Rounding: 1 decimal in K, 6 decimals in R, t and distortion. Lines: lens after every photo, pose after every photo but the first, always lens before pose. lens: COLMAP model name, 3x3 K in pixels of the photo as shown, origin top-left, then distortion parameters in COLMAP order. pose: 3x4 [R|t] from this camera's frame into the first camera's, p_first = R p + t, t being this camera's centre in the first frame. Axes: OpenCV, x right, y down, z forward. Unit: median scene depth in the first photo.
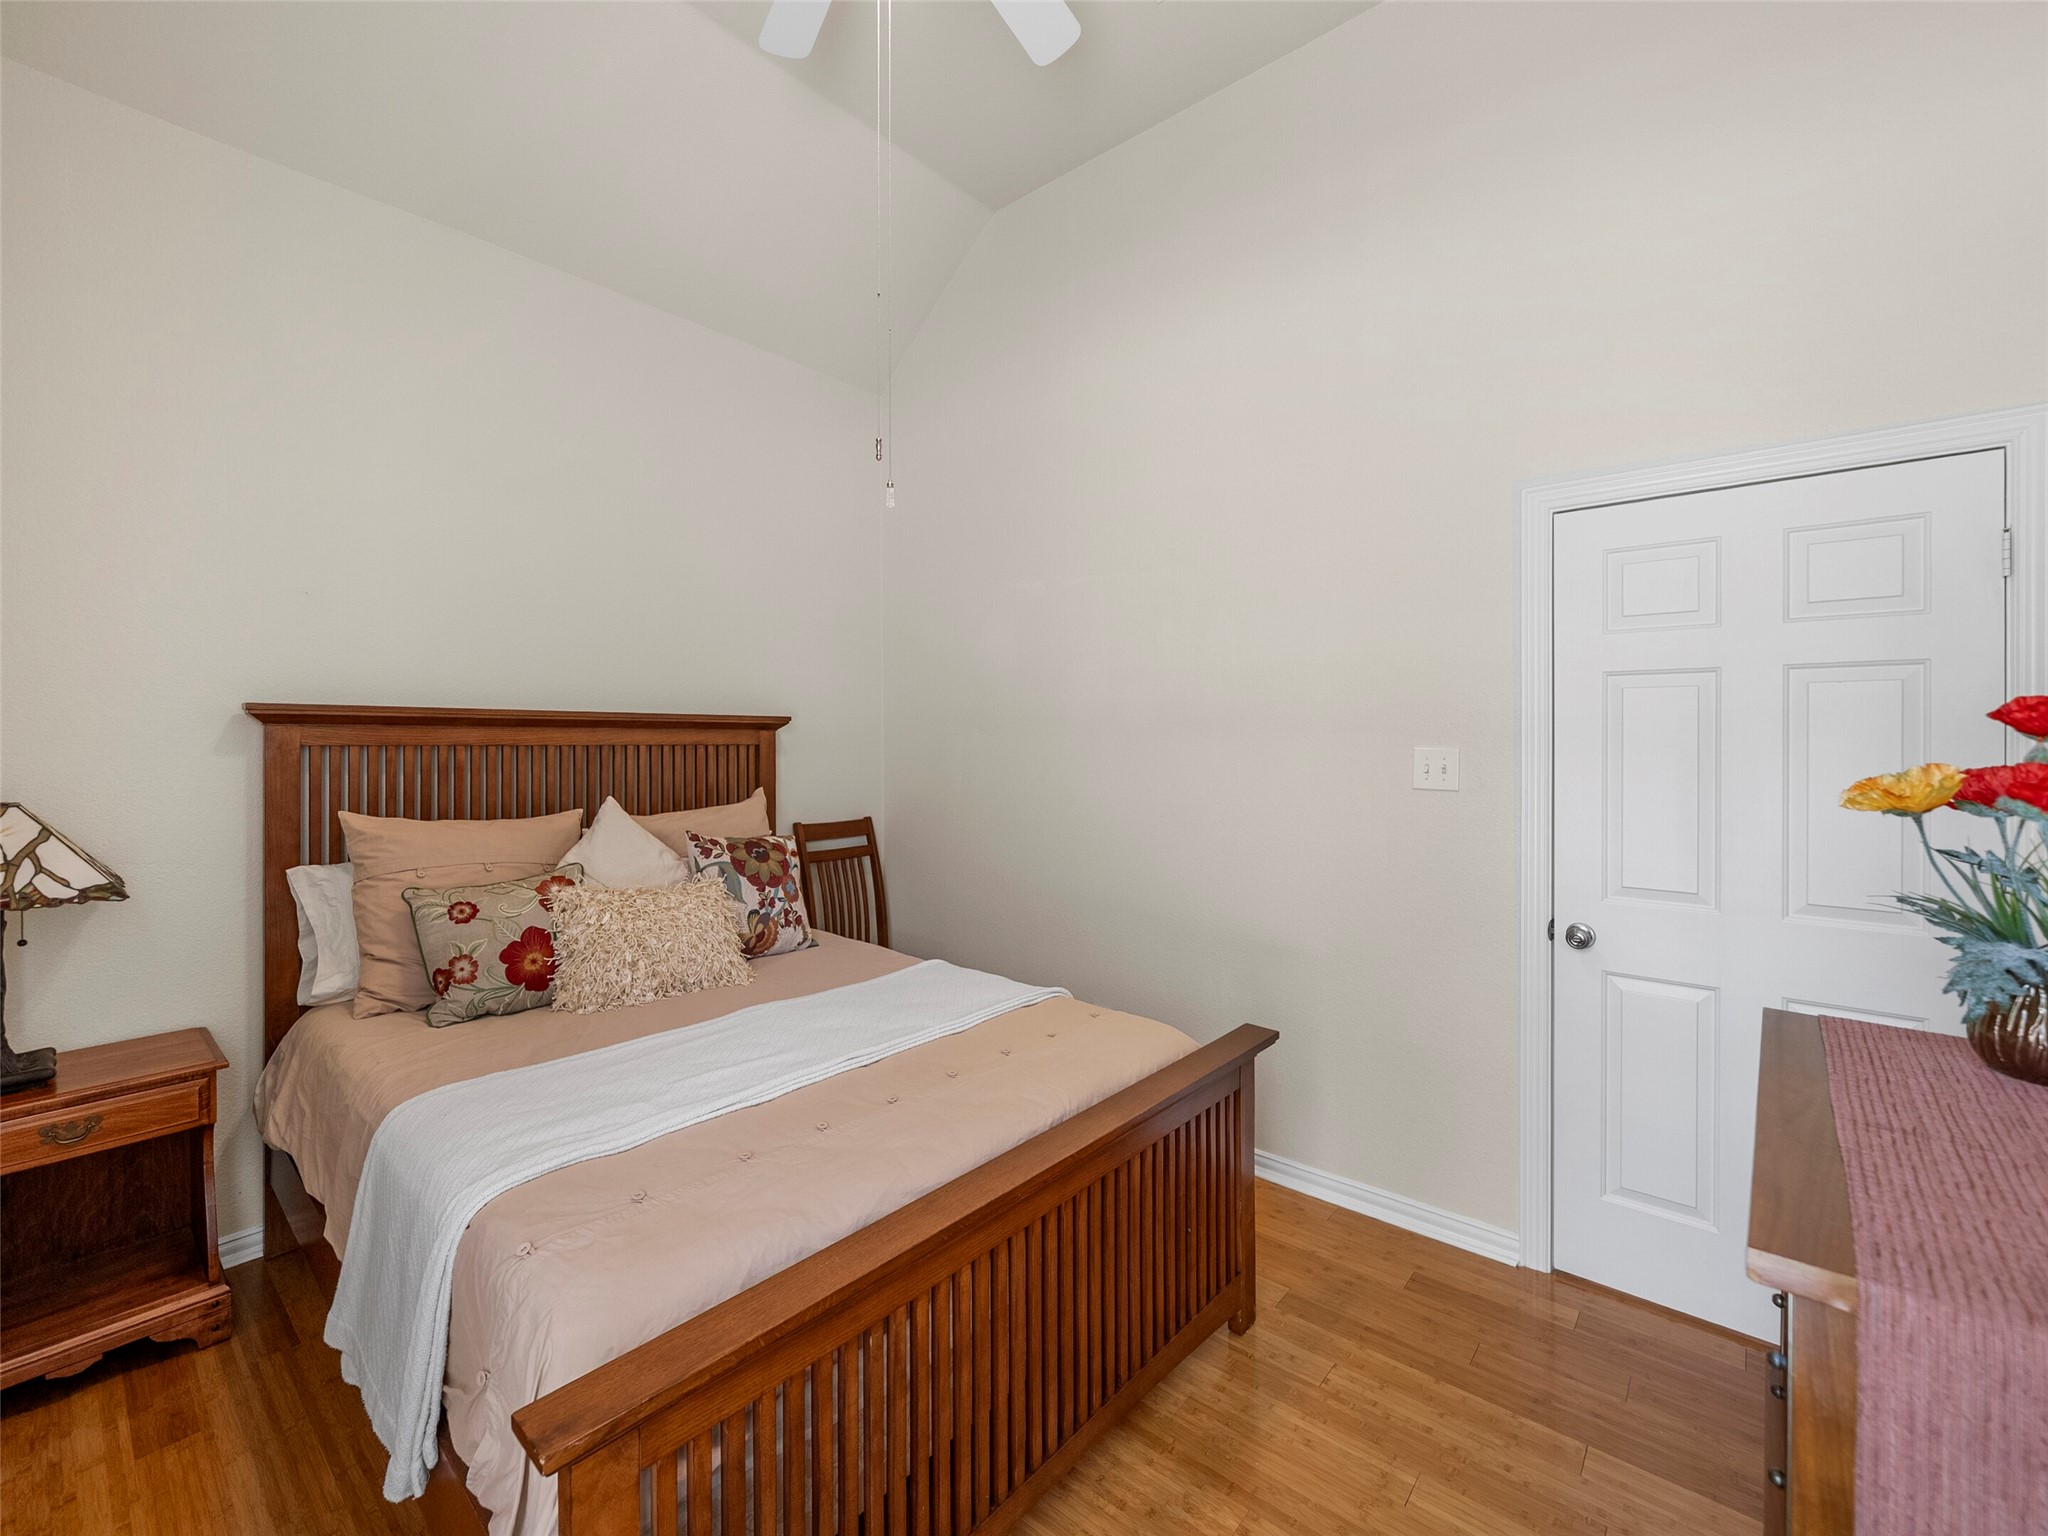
lens RADIAL K [[871.4, 0, 1016.8], [0, 871.4, 760.9], [0, 0, 1]] dist [-0.001977, -0.000172]
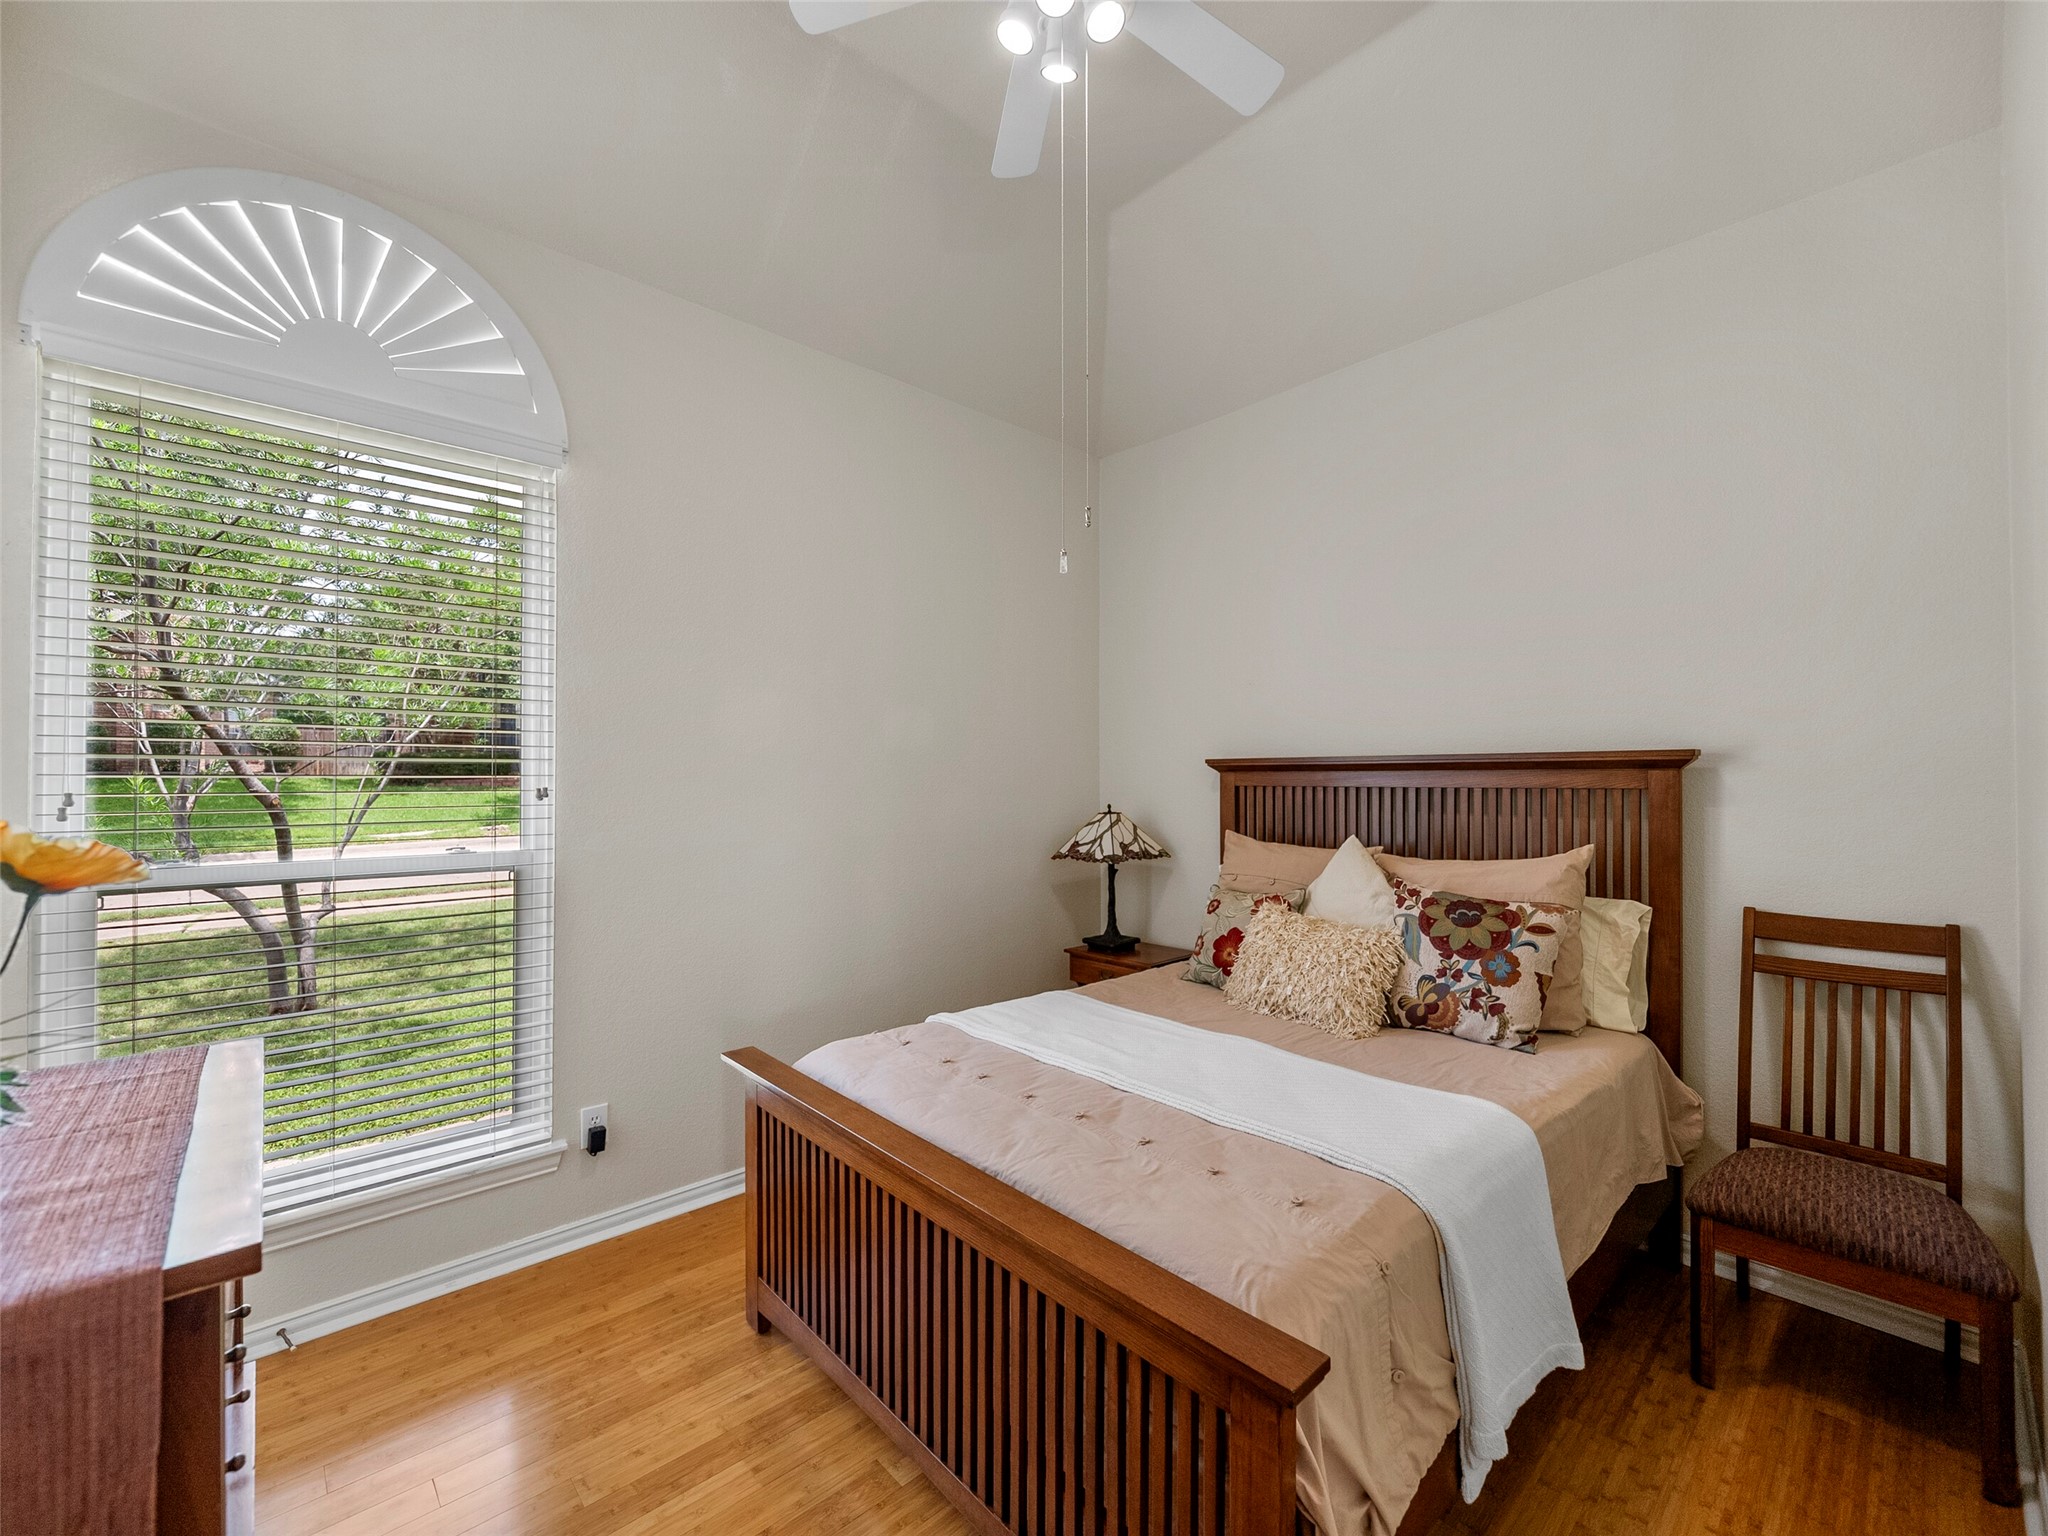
lens RADIAL K [[849.1, 0, 1019.7], [0, 849.1, 766.7], [0, 0, 1]] dist [0.000046, 0.000006]
pose [[-0.117179, -0.014054, -0.993011, 0.608595], [-0.023593, 0.999657, -0.011364, -0.021352], [0.992831, 0.022097, -0.117470, 0.687329]]
